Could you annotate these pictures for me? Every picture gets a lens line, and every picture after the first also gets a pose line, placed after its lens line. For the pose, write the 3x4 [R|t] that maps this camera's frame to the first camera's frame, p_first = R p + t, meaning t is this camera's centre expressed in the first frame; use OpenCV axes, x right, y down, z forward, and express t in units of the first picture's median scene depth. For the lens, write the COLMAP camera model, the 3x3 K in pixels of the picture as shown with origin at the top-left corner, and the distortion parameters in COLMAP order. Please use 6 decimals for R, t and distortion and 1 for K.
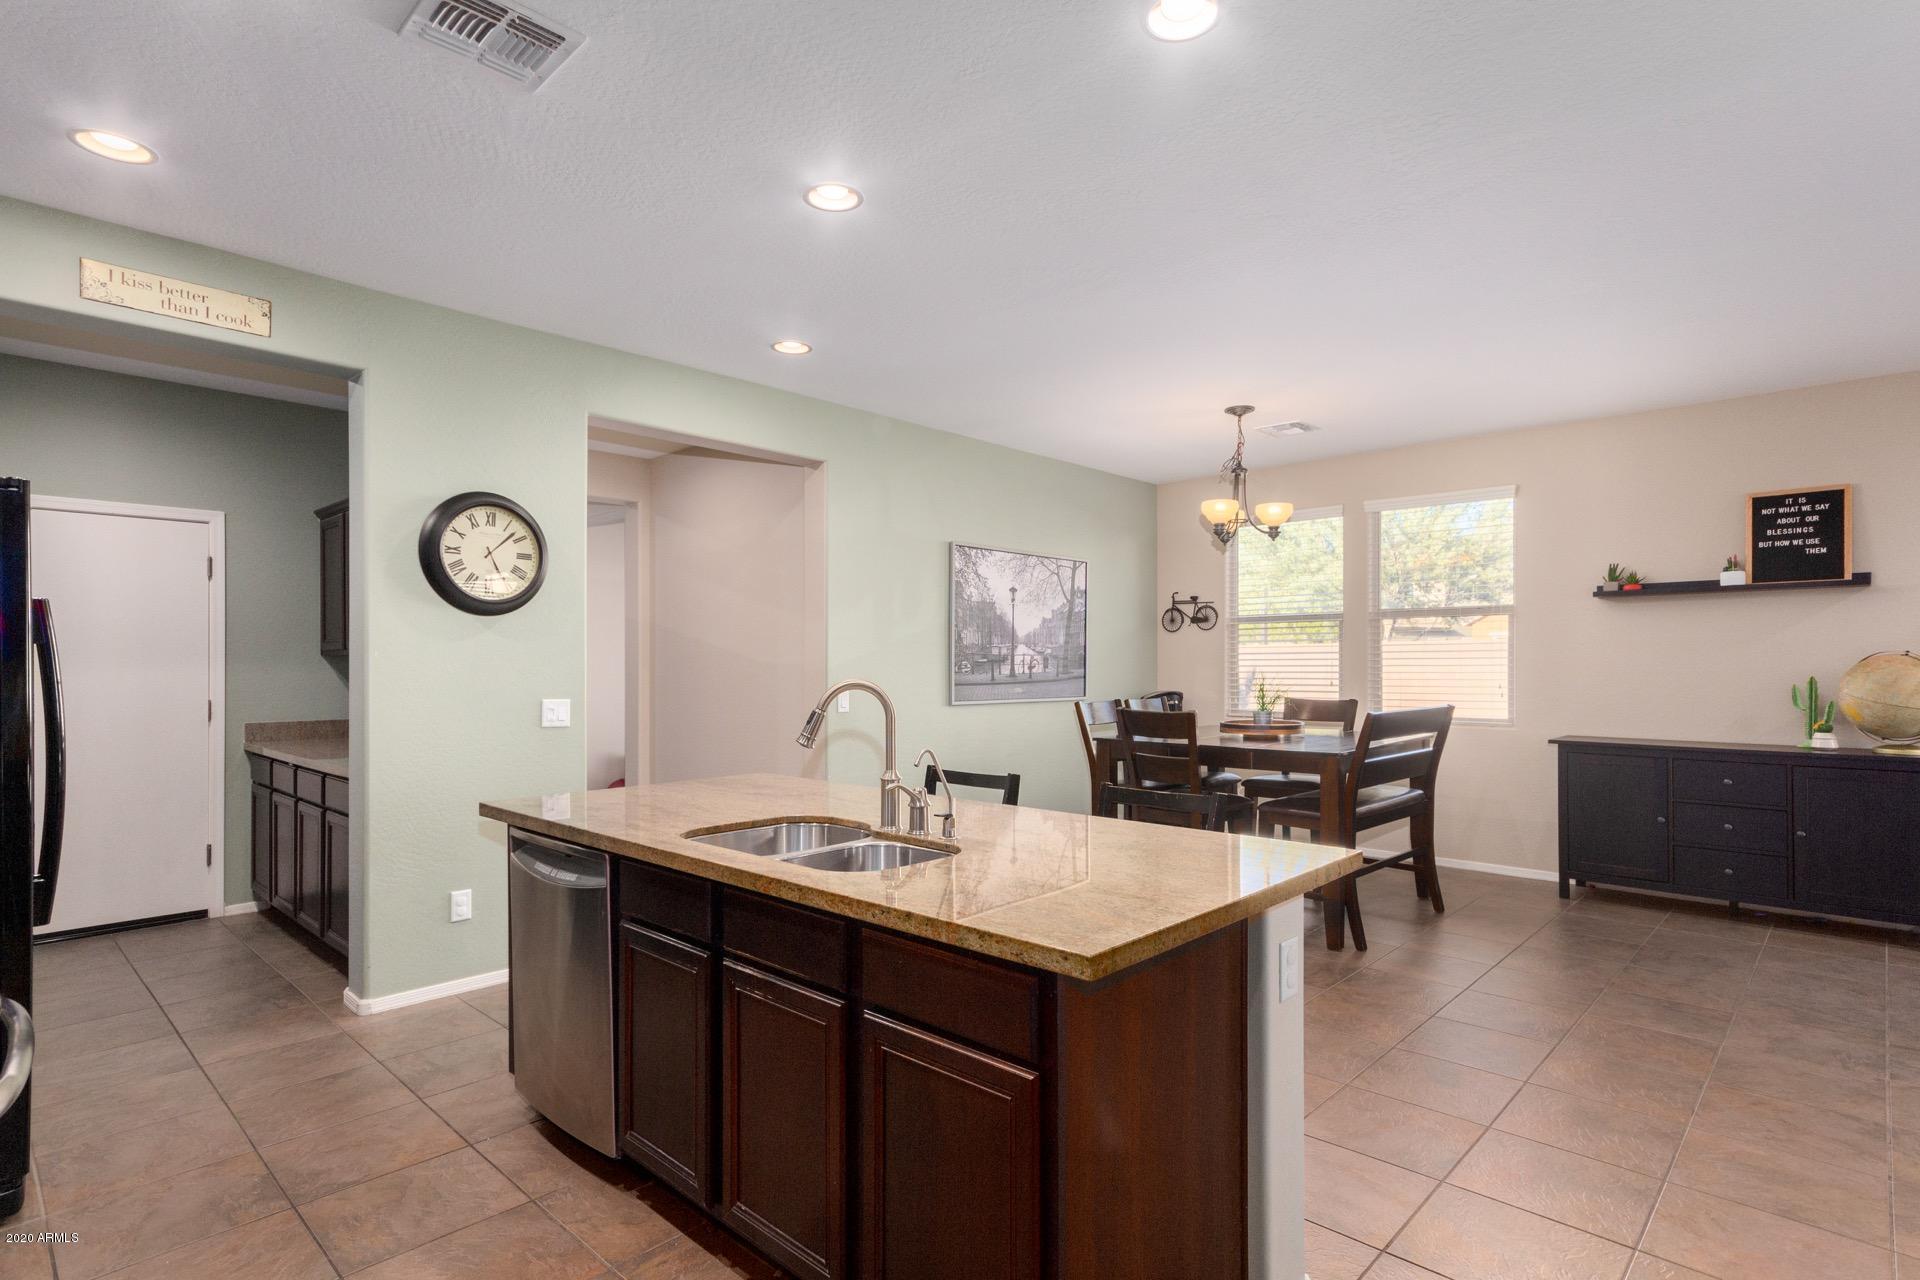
lens RADIAL K [[980.1, 0, 958.9], [0, 980.1, 656.1], [0, 0, 1]] dist [0.022602, 0.001215]
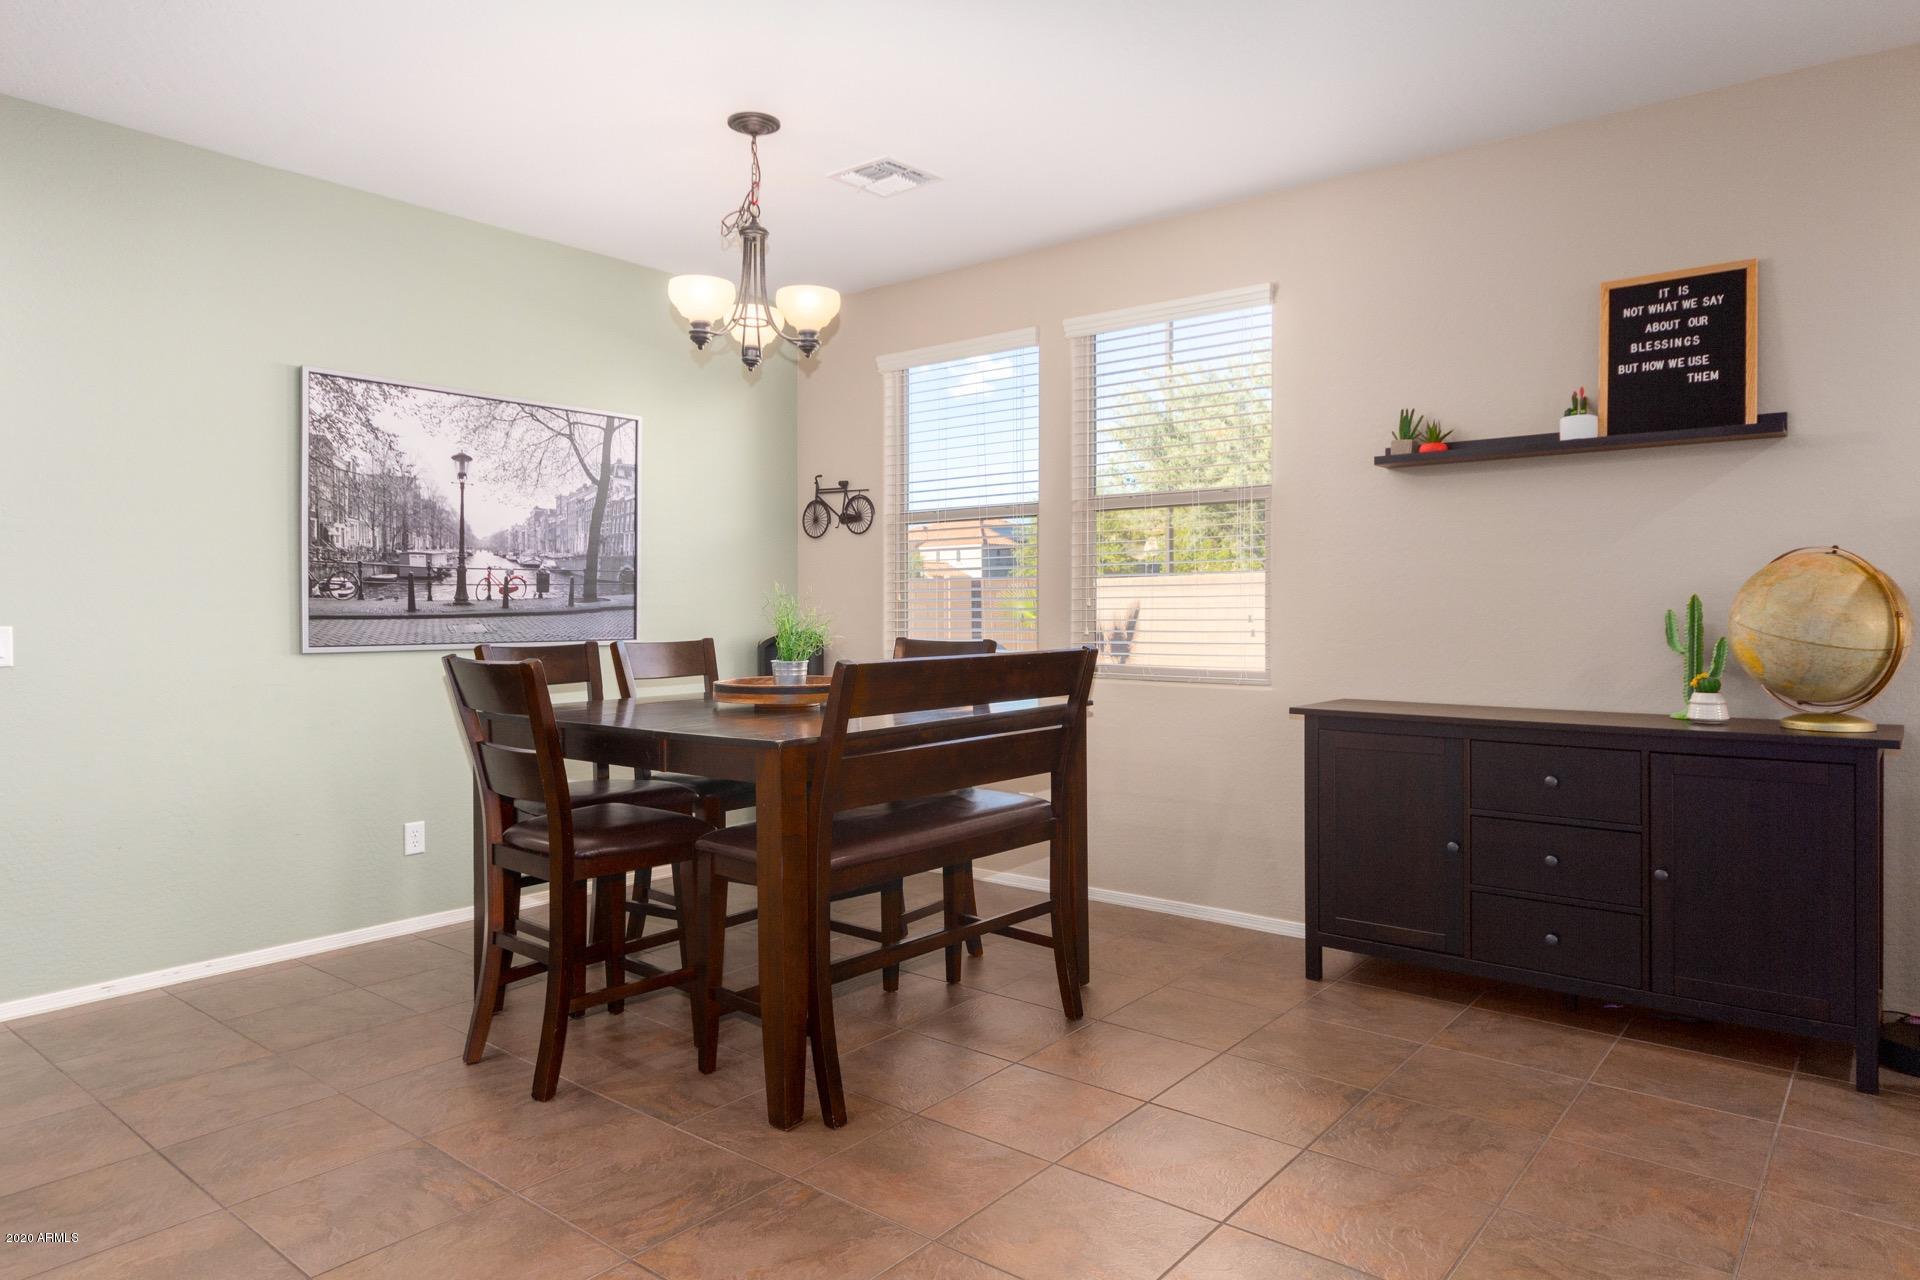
lens RADIAL K [[1181.0, 0, 955.4], [0, 1181.0, 607.0], [0, 0, 1]] dist [0.000339, -0.000026]
pose [[0.998340, -0.001568, 0.057567, 0.350098], [0.001227, 0.999982, 0.005949, 0.020576], [-0.057575, -0.005869, 0.998324, 0.308966]]
